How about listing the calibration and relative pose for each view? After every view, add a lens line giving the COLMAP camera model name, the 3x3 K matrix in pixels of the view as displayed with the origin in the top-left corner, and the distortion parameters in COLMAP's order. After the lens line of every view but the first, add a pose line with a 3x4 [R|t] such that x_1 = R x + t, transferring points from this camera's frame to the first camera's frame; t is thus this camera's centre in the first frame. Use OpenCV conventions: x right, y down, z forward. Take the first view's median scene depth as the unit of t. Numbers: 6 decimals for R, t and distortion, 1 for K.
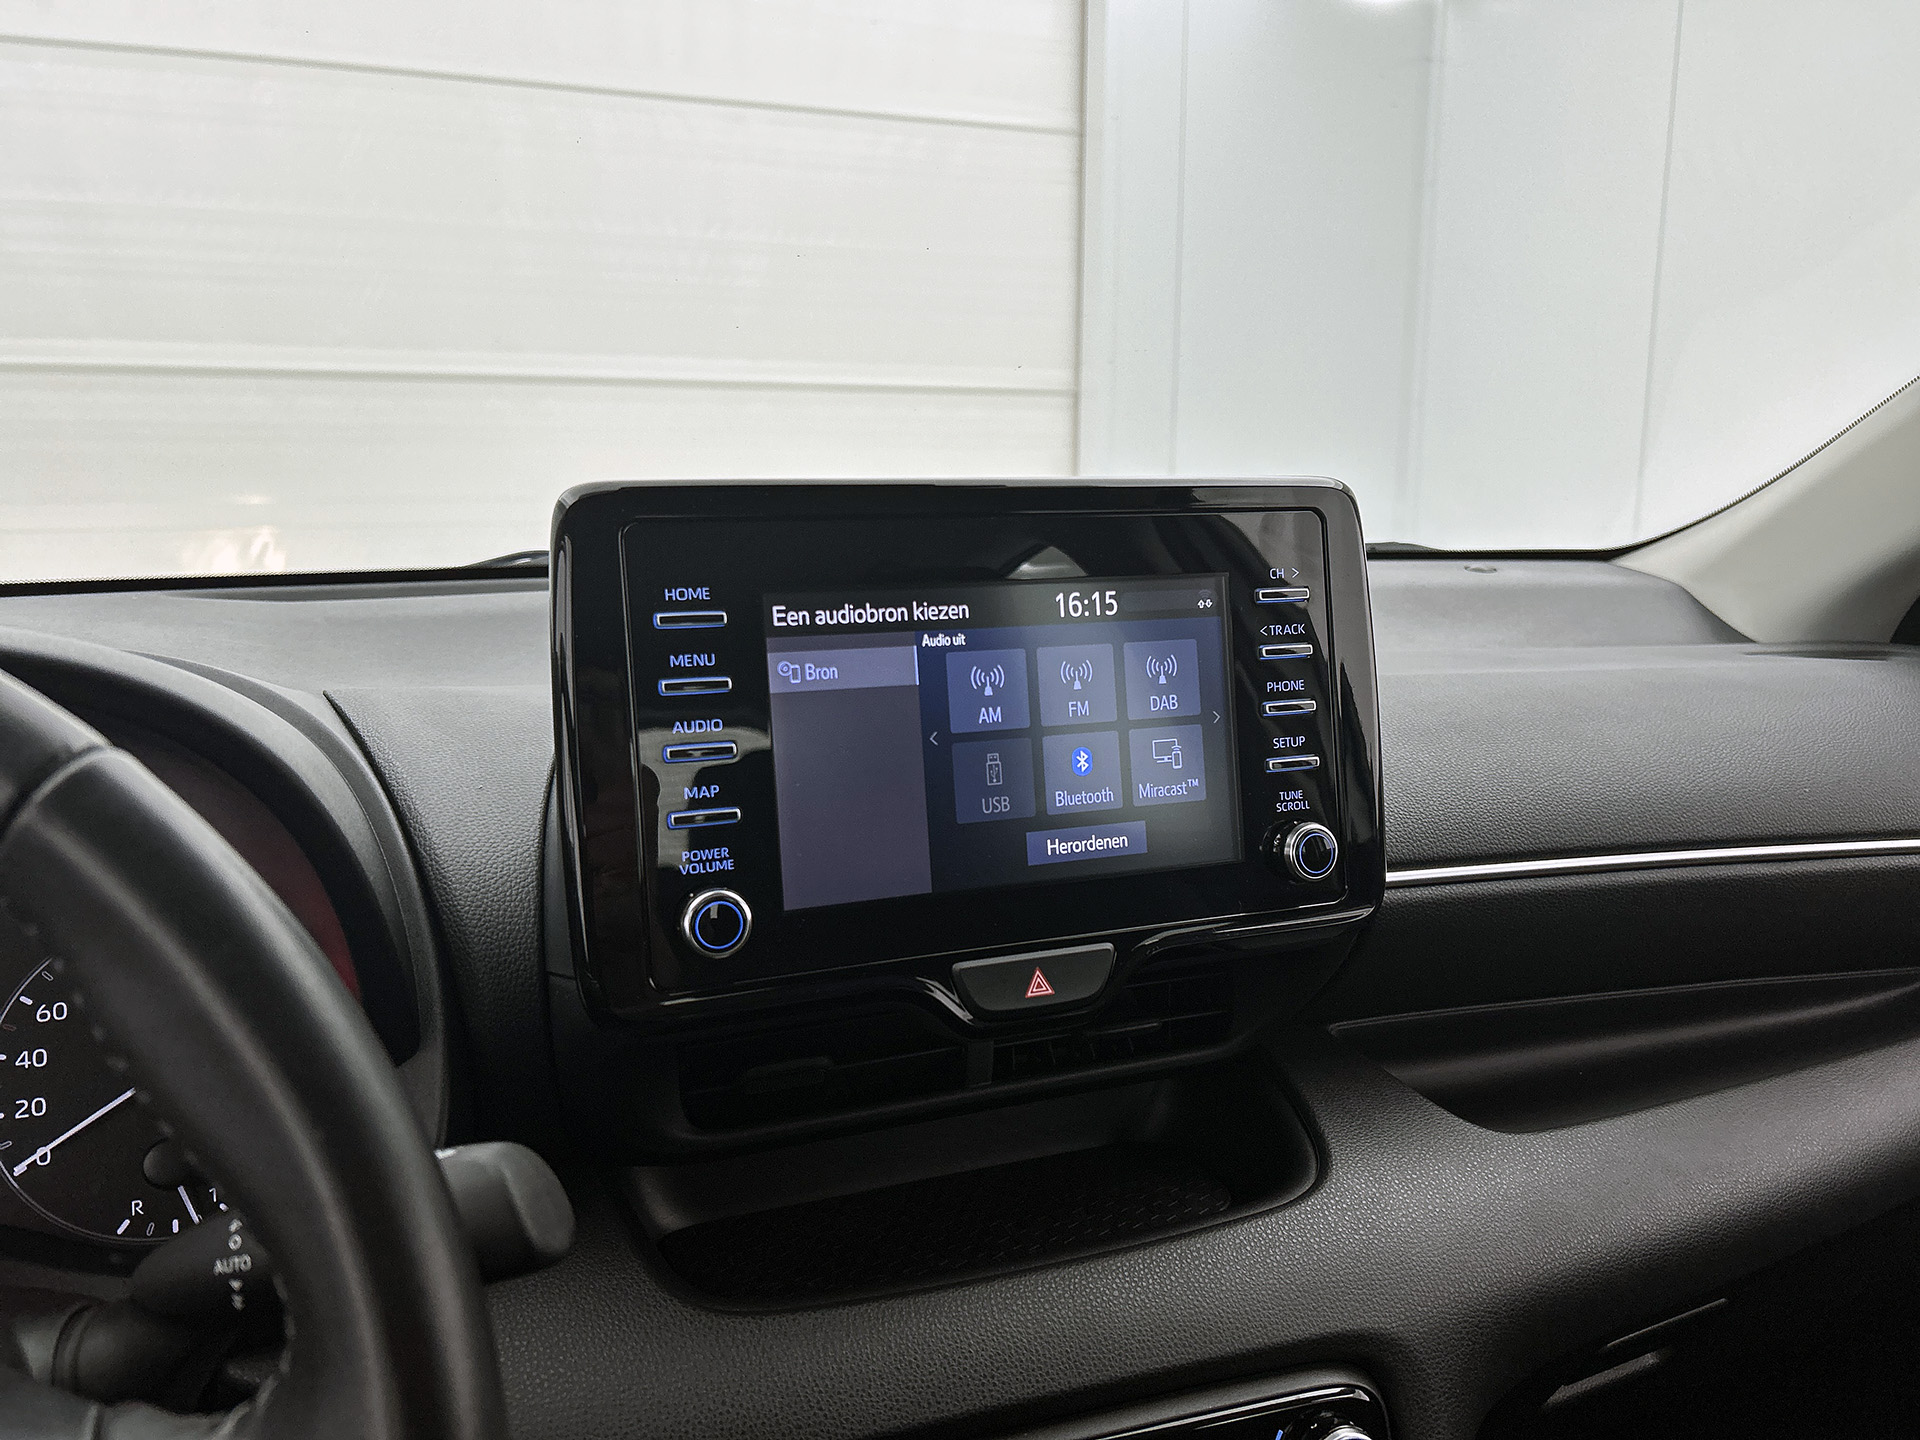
lens RADIAL K [[1476.2, 0, 970.7], [0, 1476.2, 729.4], [0, 0, 1]] dist [0.058626, -0.079574]
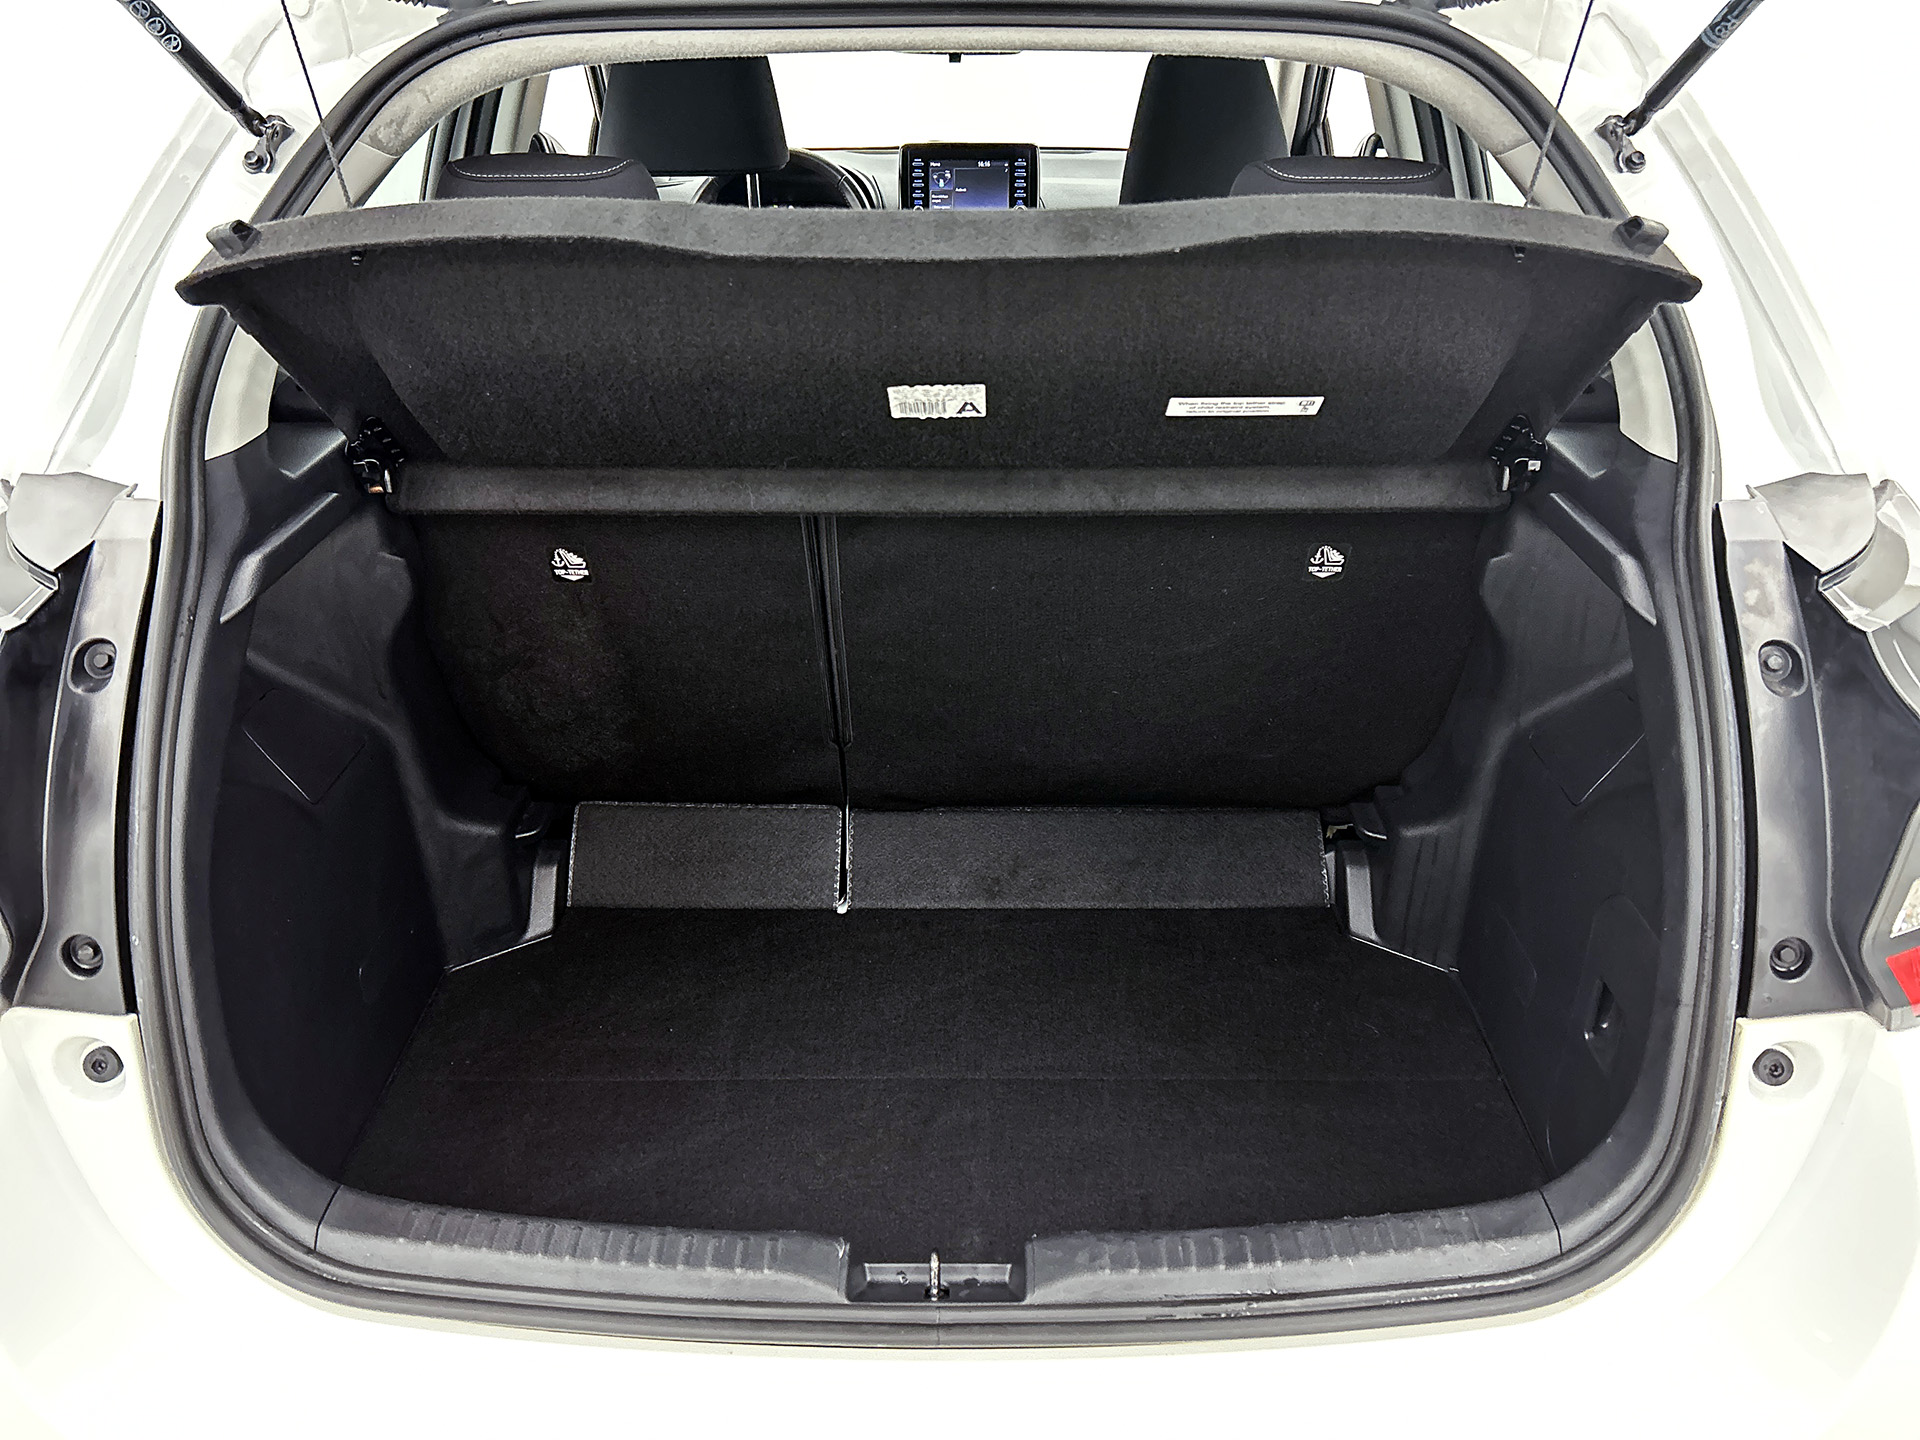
lens RADIAL K [[1476.2, 0, 962.0], [0, 1476.2, 720.8], [0, 0, 1]] dist [0.058626, -0.079574]
pose [[0.922188, 0.177849, -0.343422, 2.506961], [-0.066869, 0.947939, 0.311351, 0.188244], [0.380917, -0.264160, 0.886071, -5.063628]]
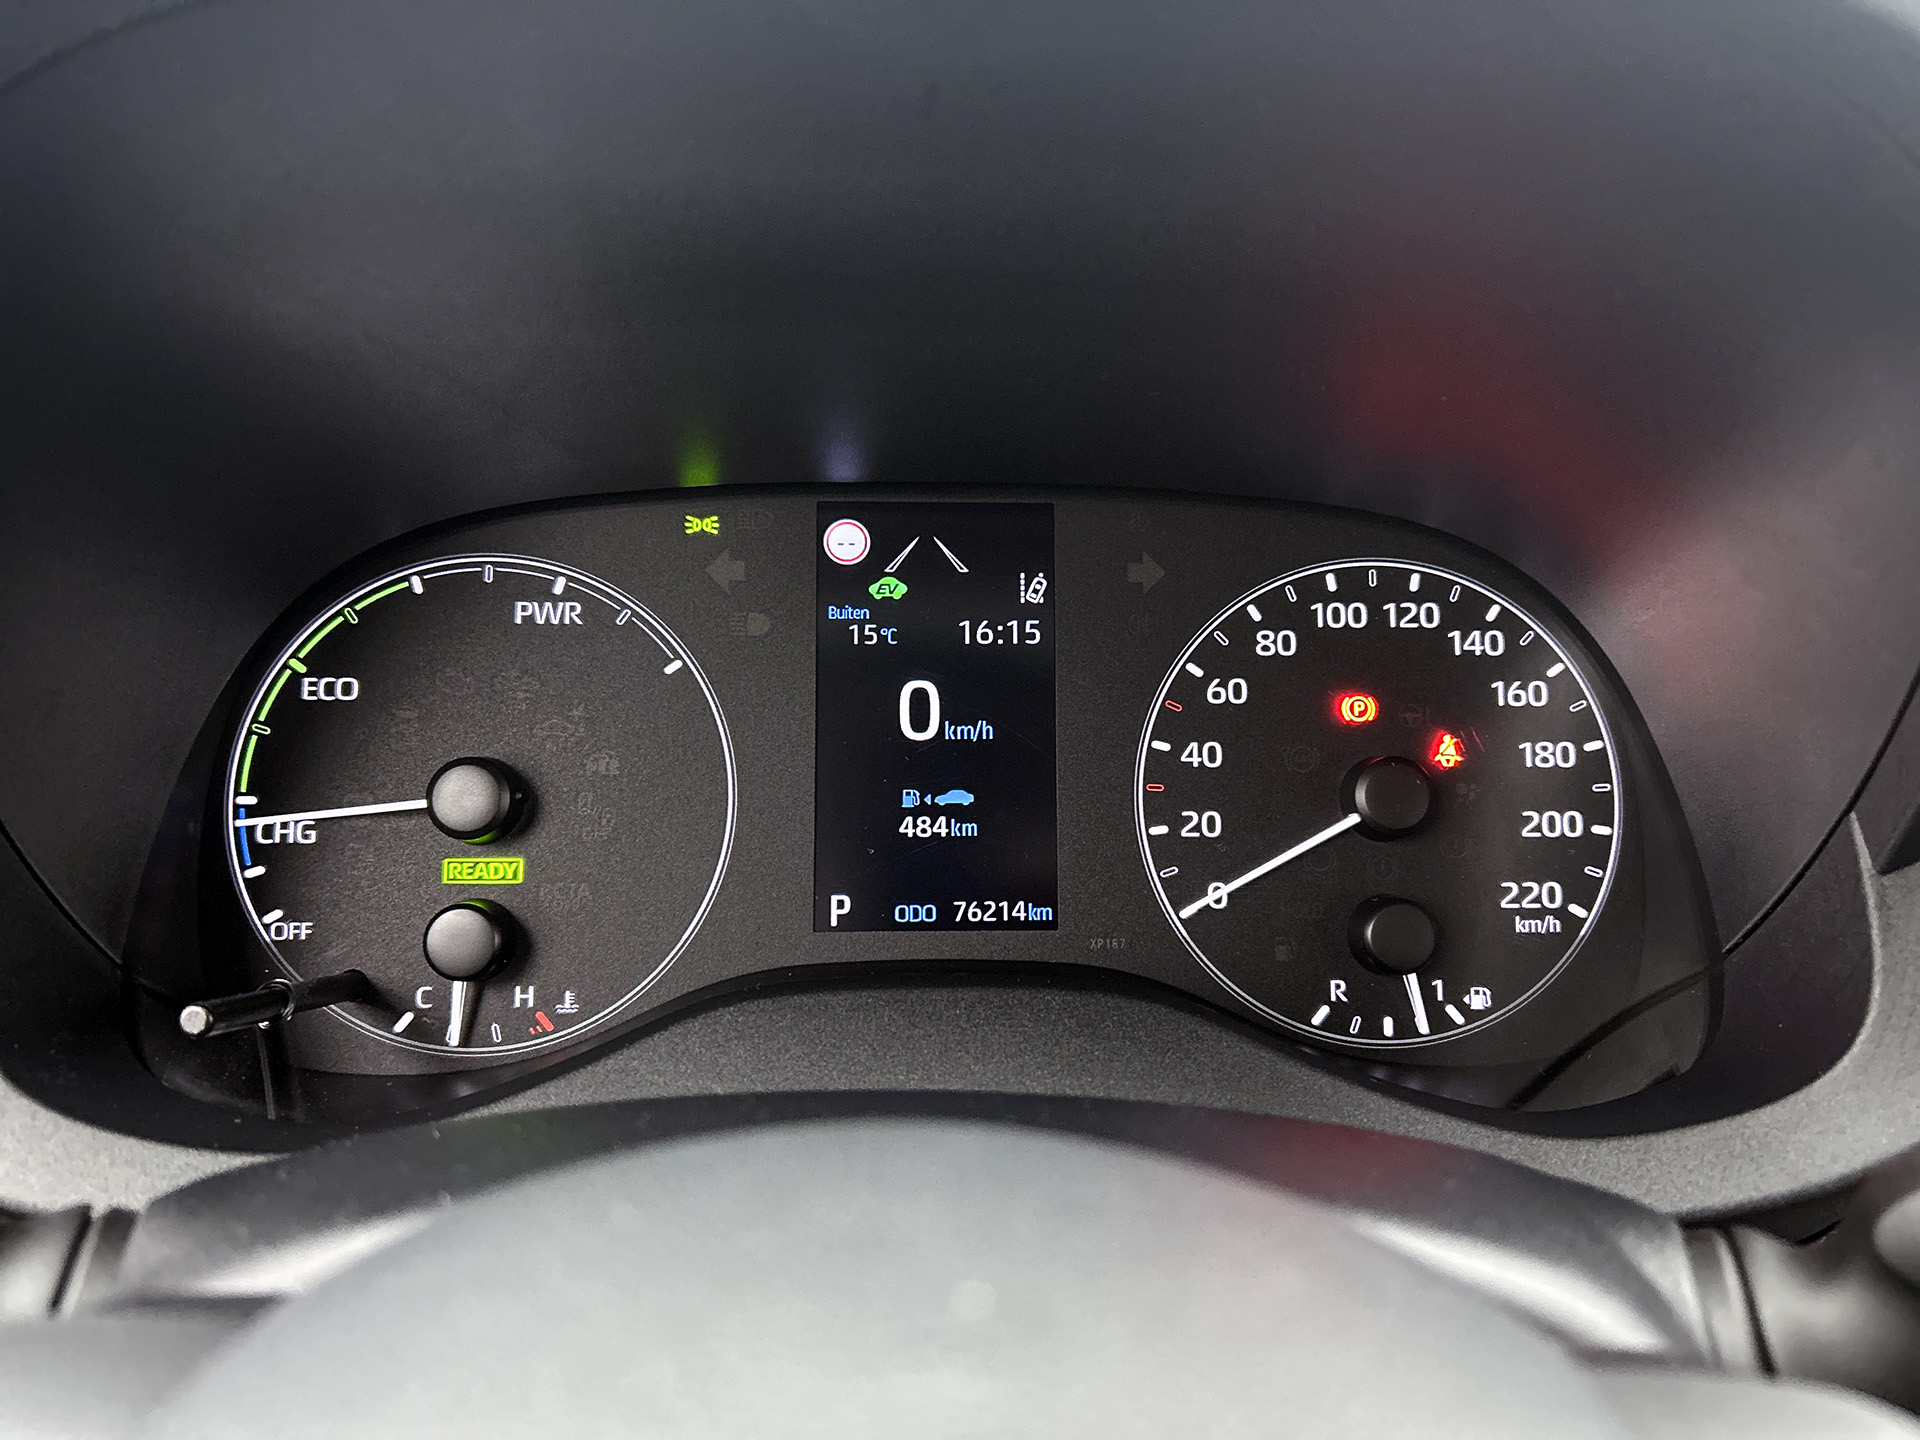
lens RADIAL K [[1476.2, 0, 945.9], [0, 1476.2, 711.1], [0, 0, 1]] dist [0.058626, -0.079574]
pose [[0.937985, 0.131124, -0.320921, -0.512248], [-0.076920, 0.981354, 0.176146, 0.087748], [0.338034, -0.140537, 0.930582, 0.319182]]
